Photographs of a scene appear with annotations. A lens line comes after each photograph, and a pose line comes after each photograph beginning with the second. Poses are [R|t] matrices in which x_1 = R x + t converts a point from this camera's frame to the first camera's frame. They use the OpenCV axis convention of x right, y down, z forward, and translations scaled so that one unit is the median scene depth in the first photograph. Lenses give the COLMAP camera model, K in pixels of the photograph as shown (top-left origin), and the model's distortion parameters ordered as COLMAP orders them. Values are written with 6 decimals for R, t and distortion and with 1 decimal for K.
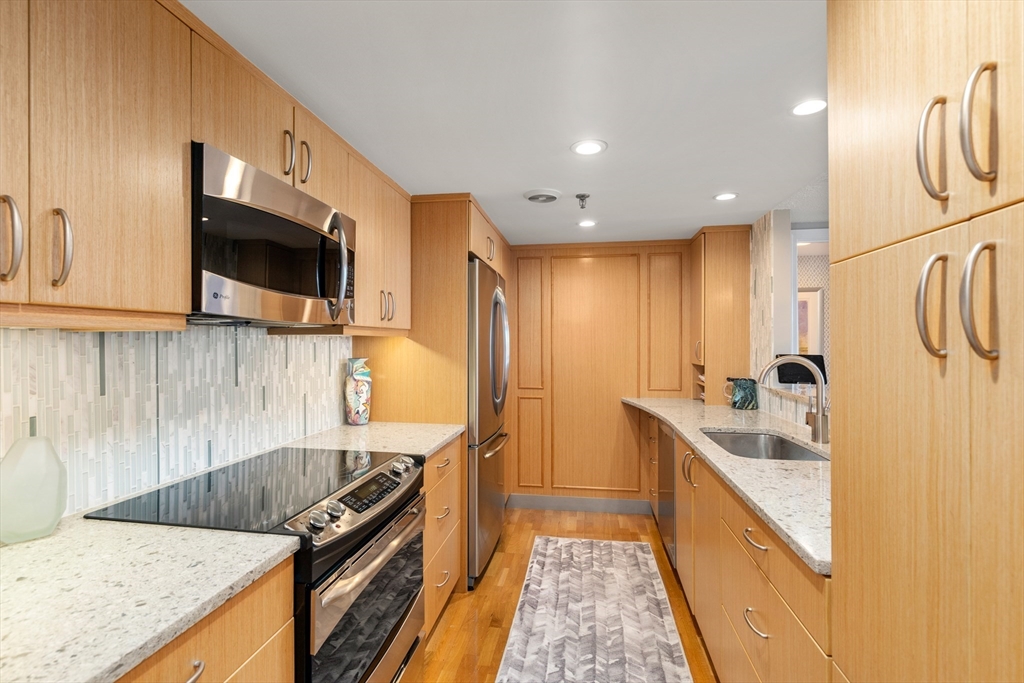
lens RADIAL K [[480.1, 0, 508.9], [0, 480.1, 340.3], [0, 0, 1]] dist [-0.006041, -0.000457]
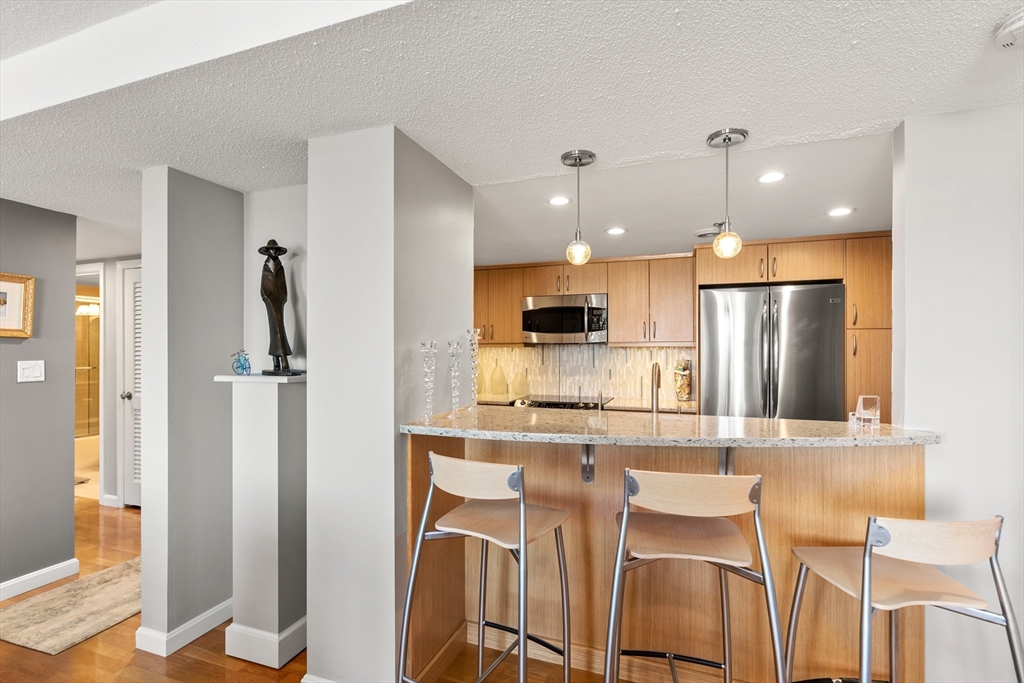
lens RADIAL K [[480.1, 0, 508.9], [0, 480.1, 340.3], [0, 0, 1]] dist [-0.006041, -0.000457]
pose [[-0.183935, -0.007655, -0.982909, 1.151168], [0.005398, 0.999947, -0.008798, -0.015762], [0.982924, -0.006924, -0.183884, 0.596907]]
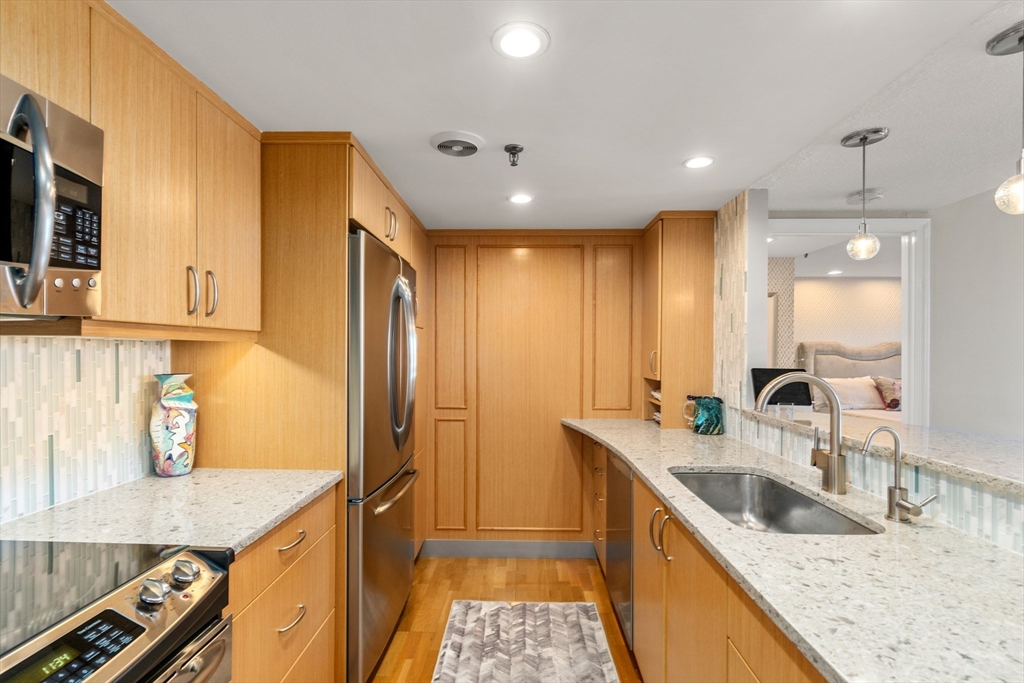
lens RADIAL K [[480.1, 0, 508.9], [0, 480.1, 340.3], [0, 0, 1]] dist [-0.006041, -0.000457]
pose [[0.991295, 0.009303, 0.131327, 0.044732], [-0.007017, 0.999816, -0.017858, -0.000216], [-0.131469, 0.016781, 0.991178, 0.240041]]
